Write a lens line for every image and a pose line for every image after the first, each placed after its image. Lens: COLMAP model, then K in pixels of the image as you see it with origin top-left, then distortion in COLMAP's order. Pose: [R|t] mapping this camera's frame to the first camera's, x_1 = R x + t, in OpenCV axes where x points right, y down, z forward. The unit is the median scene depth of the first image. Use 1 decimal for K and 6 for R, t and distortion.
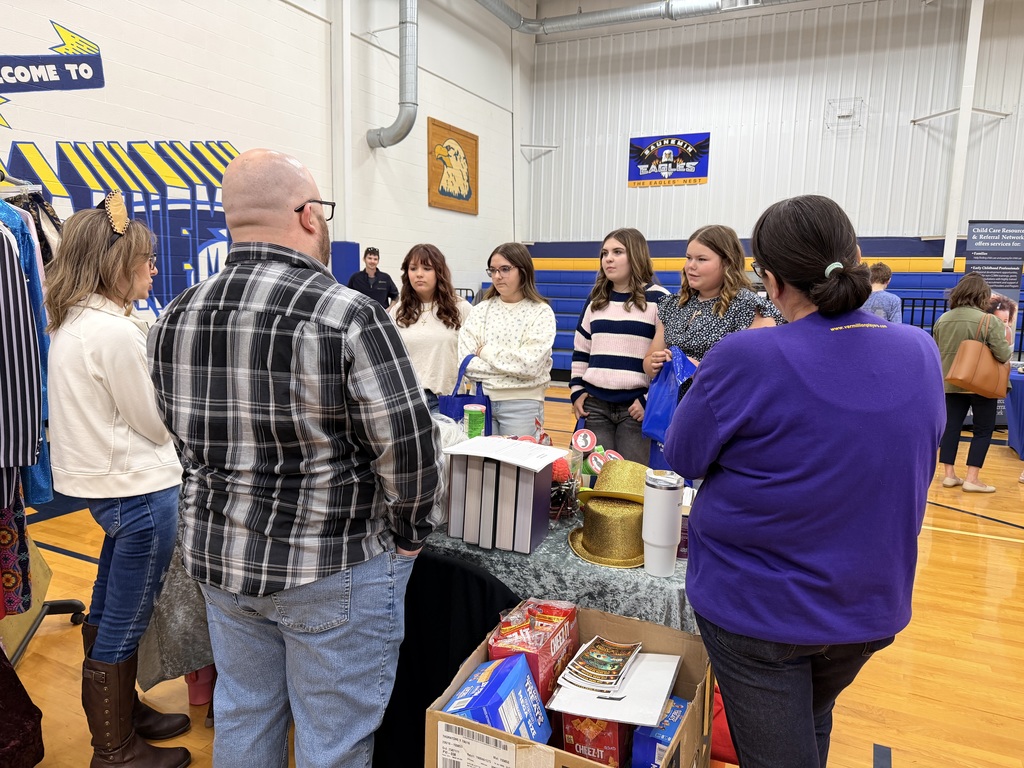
lens RADIAL K [[728.6, 0, 512.9], [0, 728.6, 382.0], [0, 0, 1]] dist [0.025064, -0.021739]
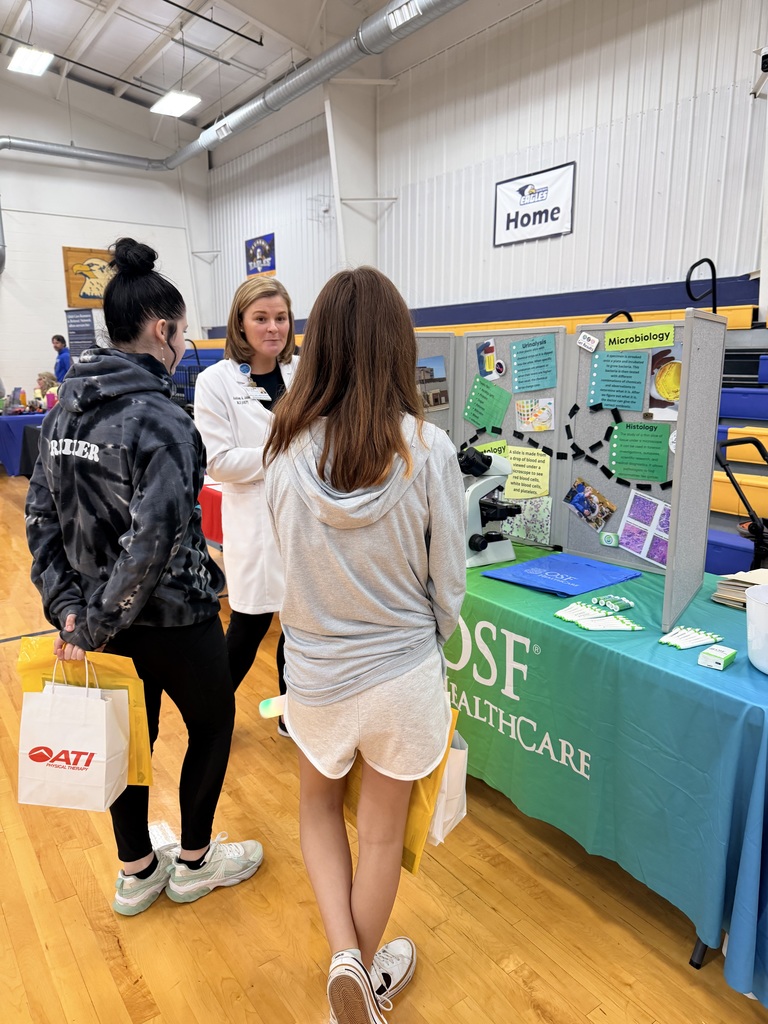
lens RADIAL K [[728.6, 0, 389.1], [0, 728.6, 502.5], [0, 0, 1]] dist [0.025064, -0.021739]
pose [[0.880185, 0.070870, -0.469309, 1.140126], [-0.047549, 0.996981, 0.061376, 0.028940], [0.472242, -0.031707, 0.880898, -0.006034]]
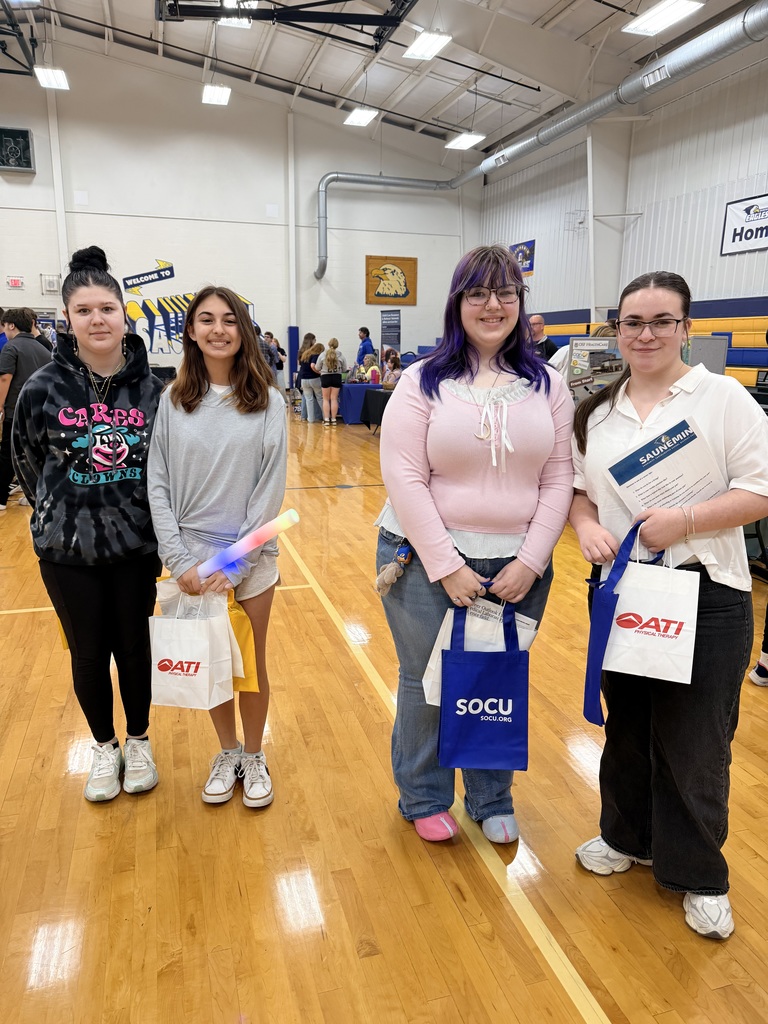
lens RADIAL K [[728.6, 0, 390.7], [0, 728.6, 513.5], [0, 0, 1]] dist [0.025064, -0.021739]
pose [[0.685130, 0.153820, -0.711994, 1.300417], [-0.100686, 0.988065, 0.116575, 0.063177], [0.721428, -0.008181, 0.692441, -0.242752]]
